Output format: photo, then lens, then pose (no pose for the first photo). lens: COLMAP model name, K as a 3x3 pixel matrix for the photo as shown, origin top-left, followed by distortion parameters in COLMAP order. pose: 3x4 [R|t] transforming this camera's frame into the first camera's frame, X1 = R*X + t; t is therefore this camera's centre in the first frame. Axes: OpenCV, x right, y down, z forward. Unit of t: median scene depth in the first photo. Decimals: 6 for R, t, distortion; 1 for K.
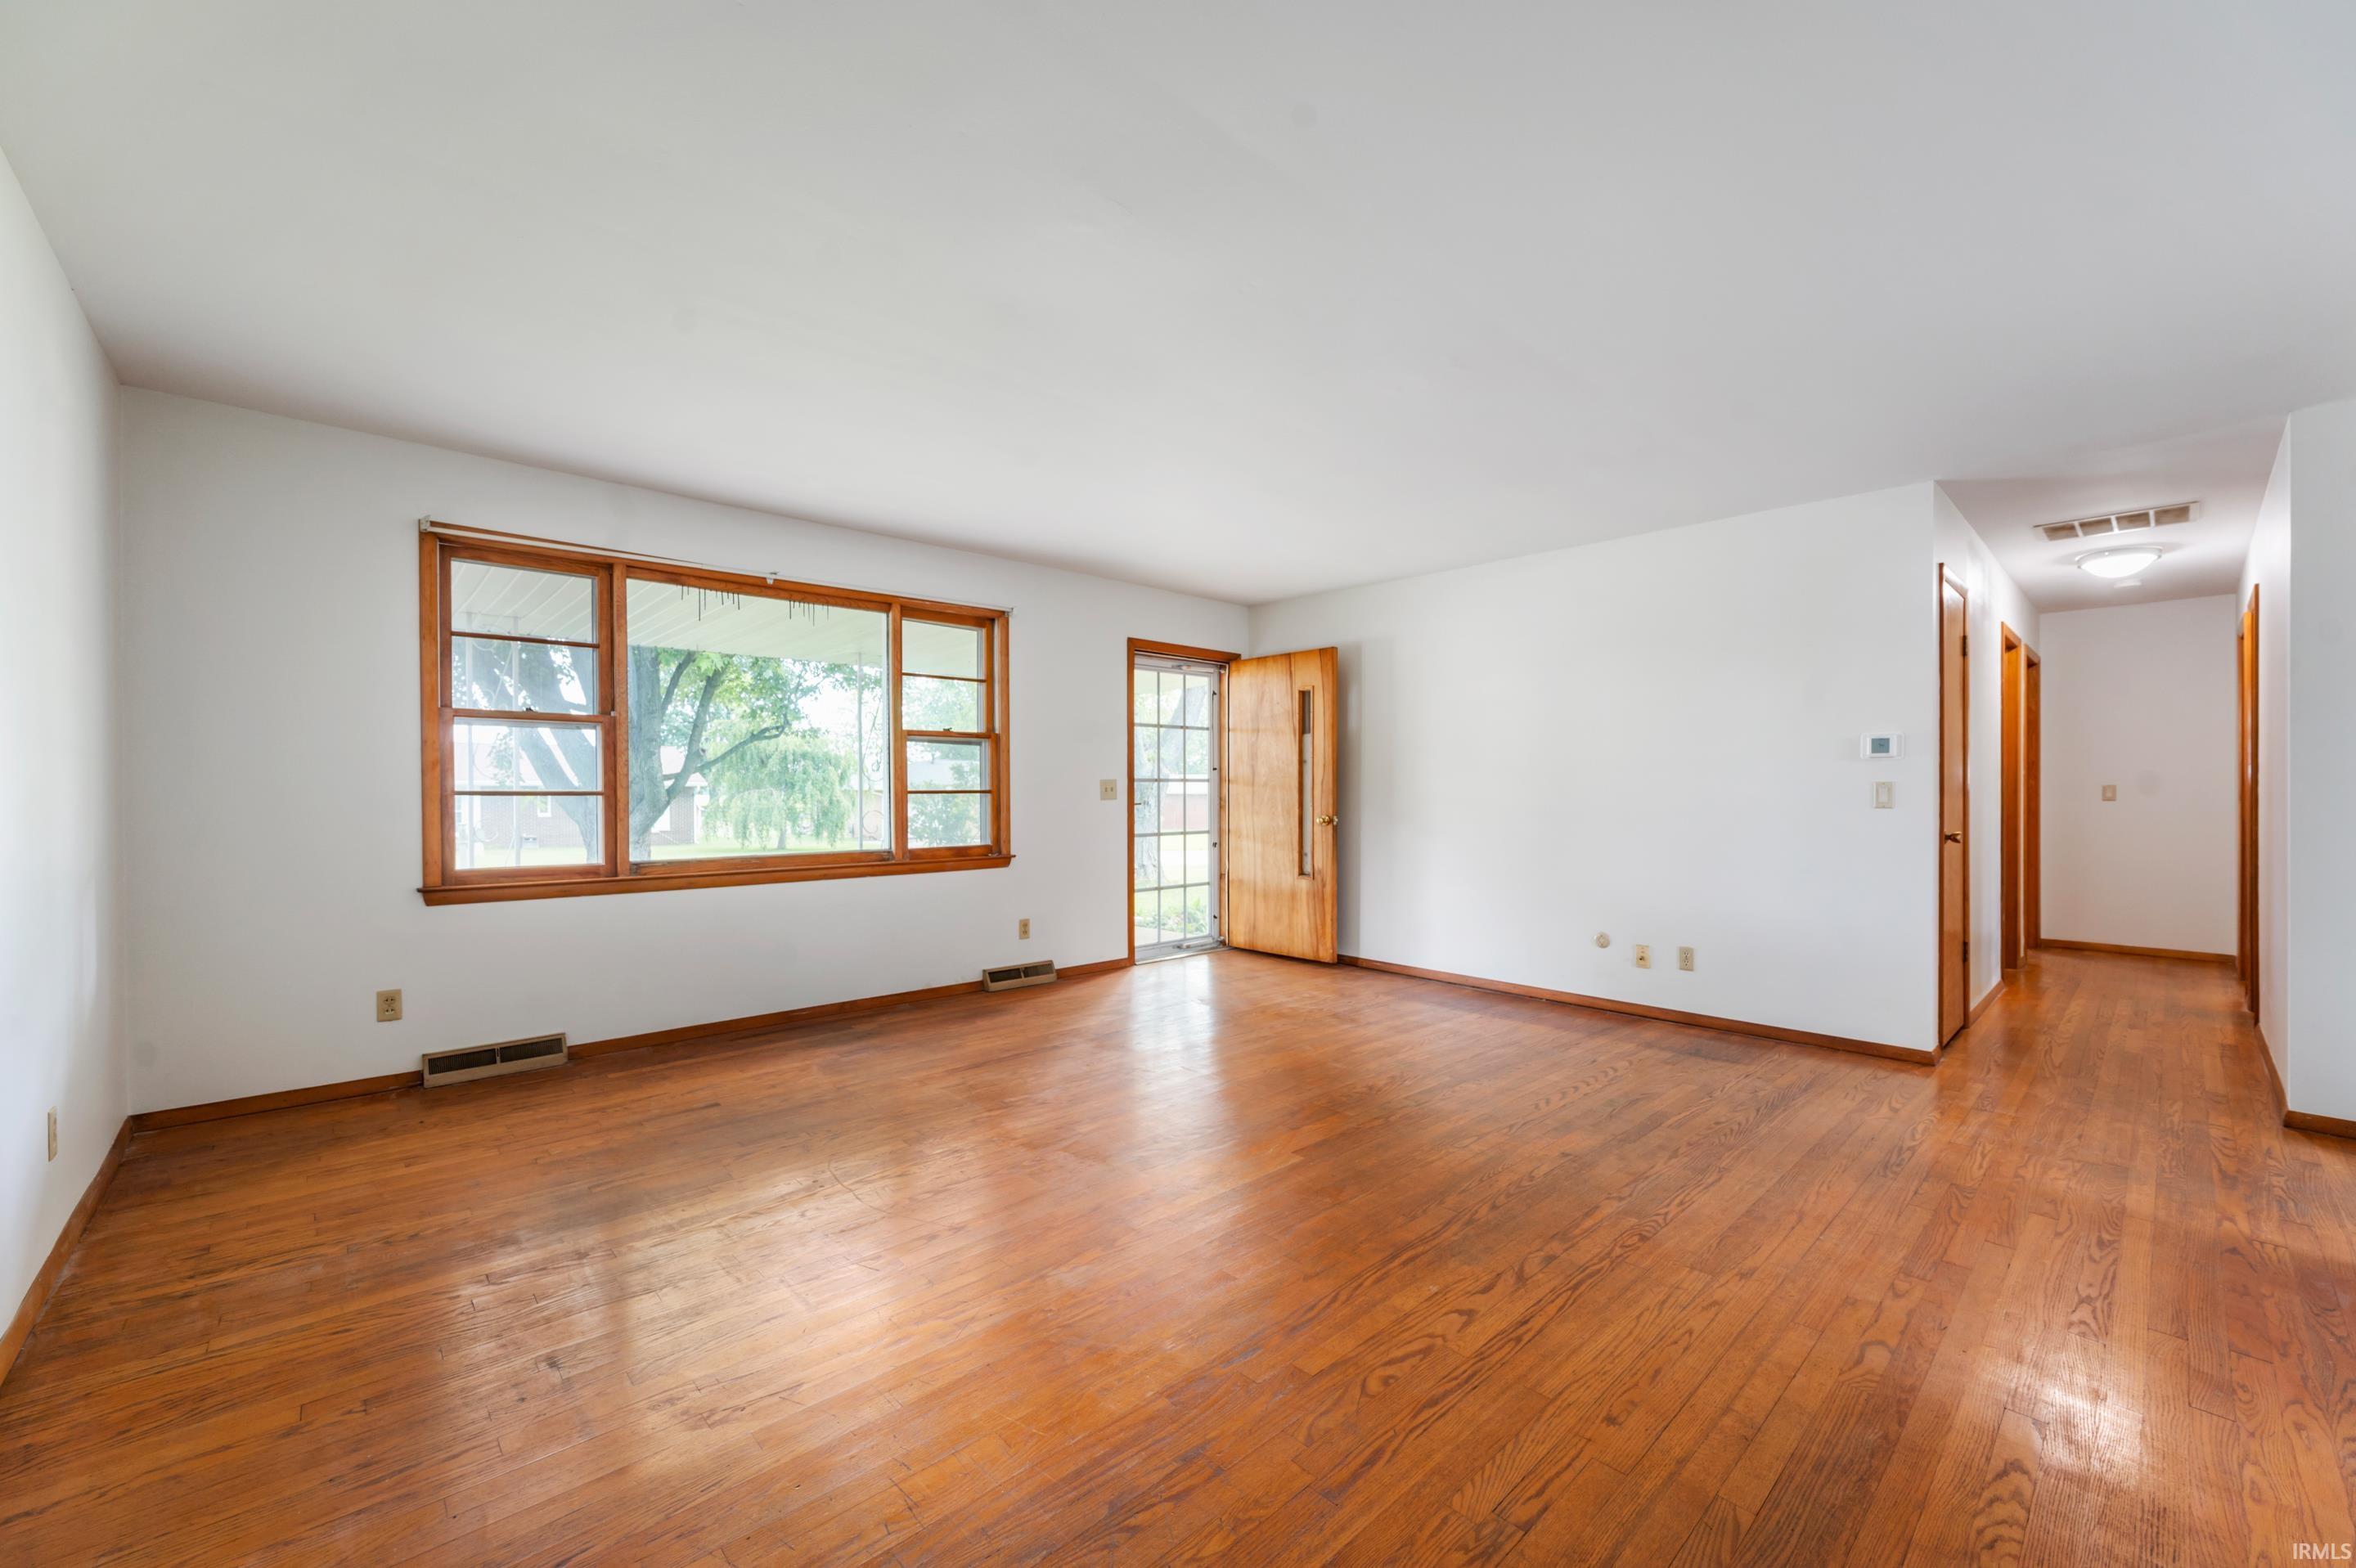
lens RADIAL K [[942.0, 0, 1178.0], [0, 942.0, 784.0], [0, 0, 1]] dist [-0.004158, 0.000134]
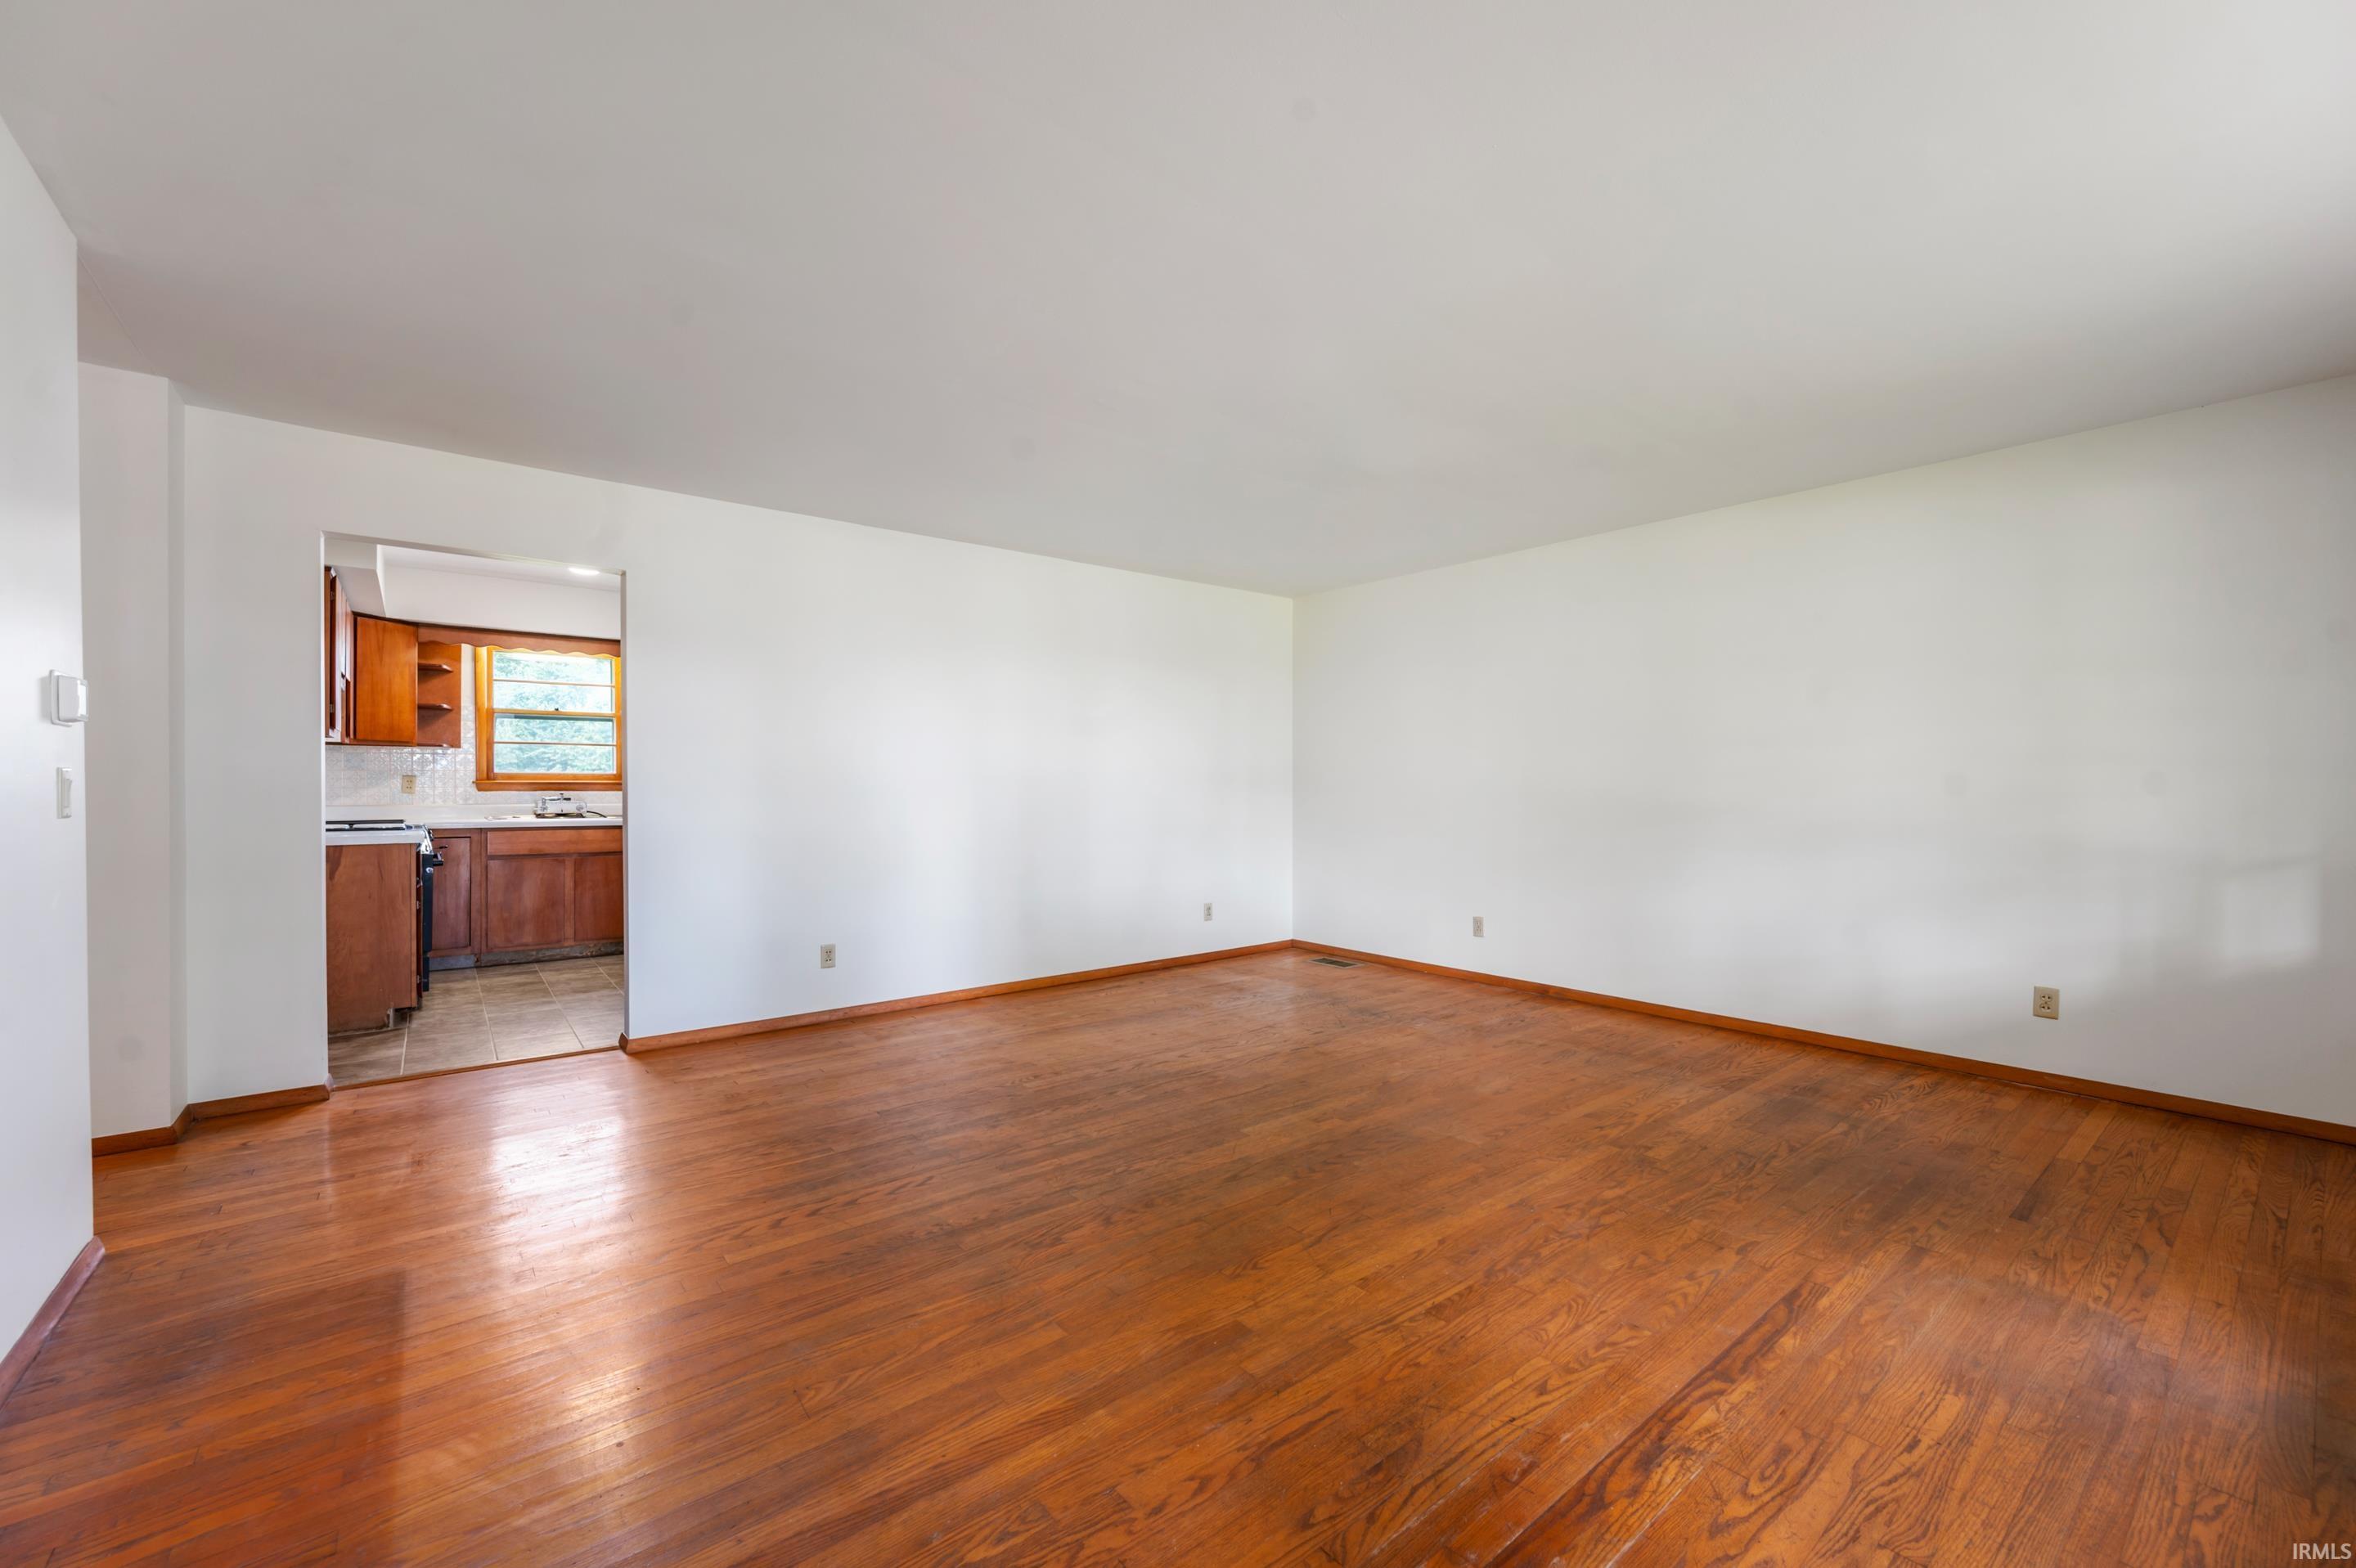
lens RADIAL K [[942.0, 0, 1178.0], [0, 942.0, 784.0], [0, 0, 1]] dist [-0.004158, 0.000134]
pose [[-0.997747, -0.002371, 0.067045, 0.106206], [-0.002778, 0.999978, -0.005968, 0.008581], [-0.067029, -0.006140, -0.997732, 1.646169]]
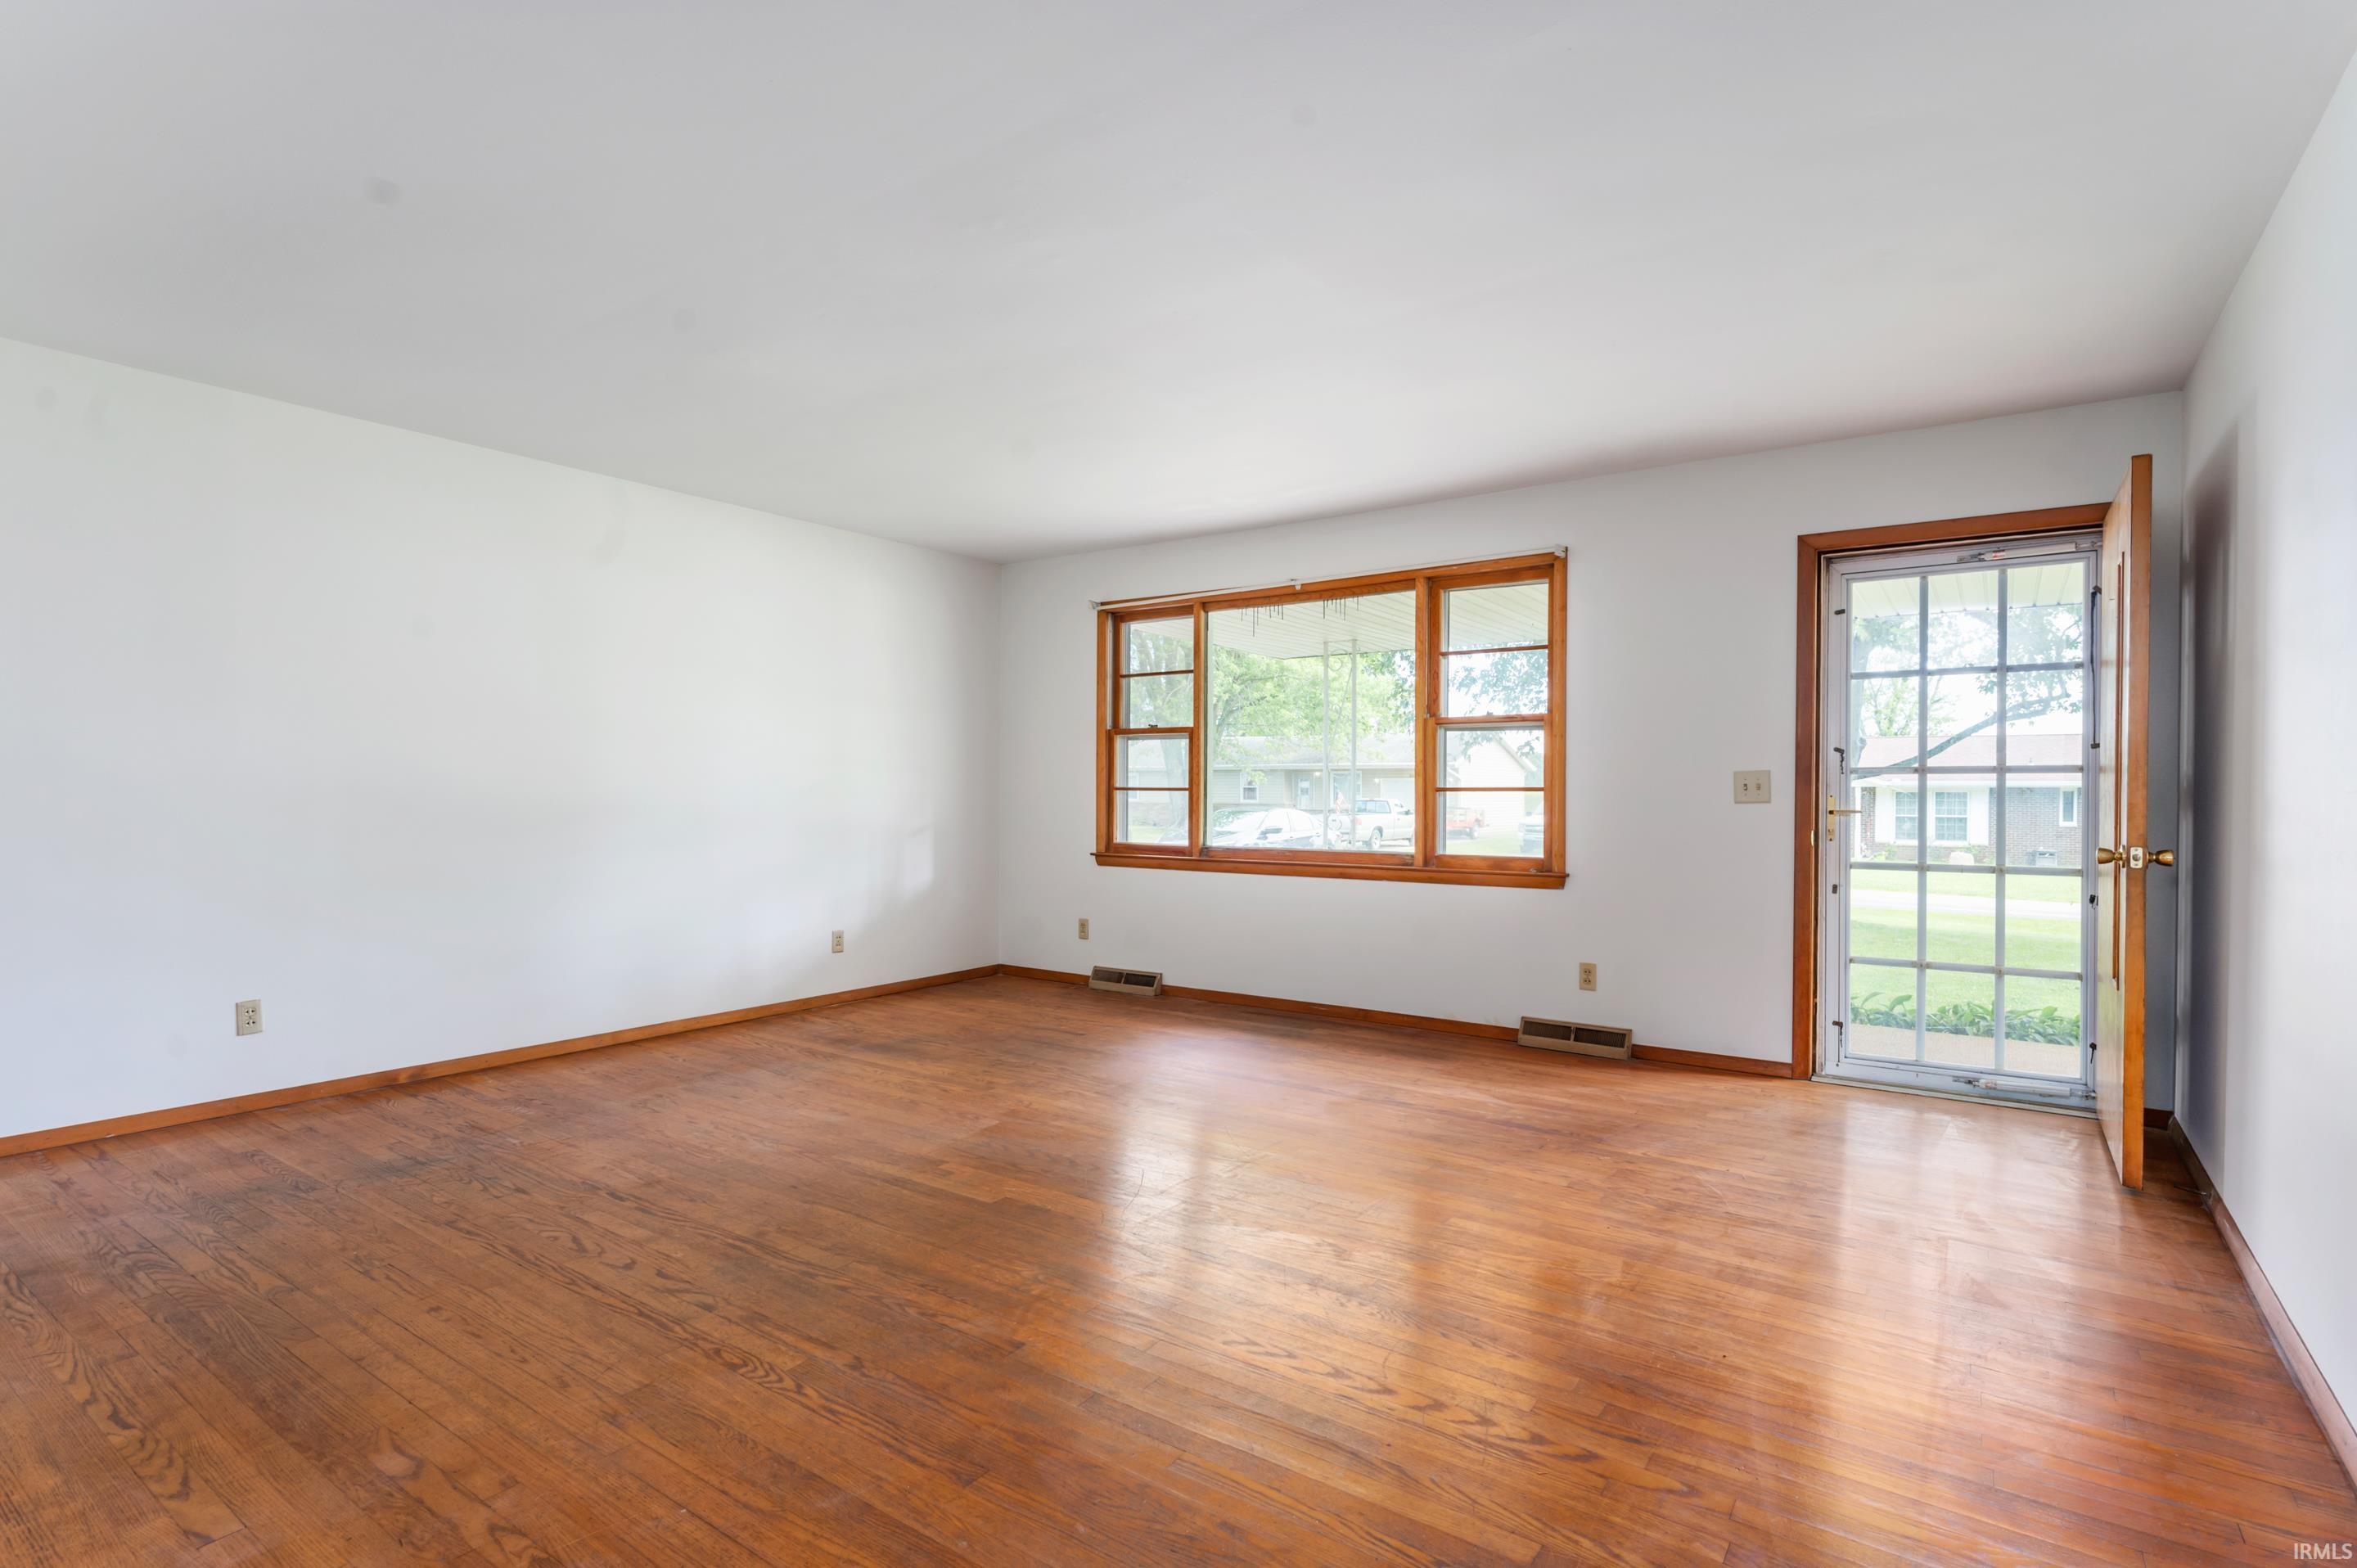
lens RADIAL K [[1140.1, 0, 1178.5], [0, 1140.1, 784.0], [0, 0, 1]] dist [-0.001901, -0.000842]
pose [[0.200907, -0.003418, -0.979604, 0.964015], [0.002796, 0.999992, -0.002916, 0.008092], [0.979606, -0.002153, 0.200915, 0.762119]]
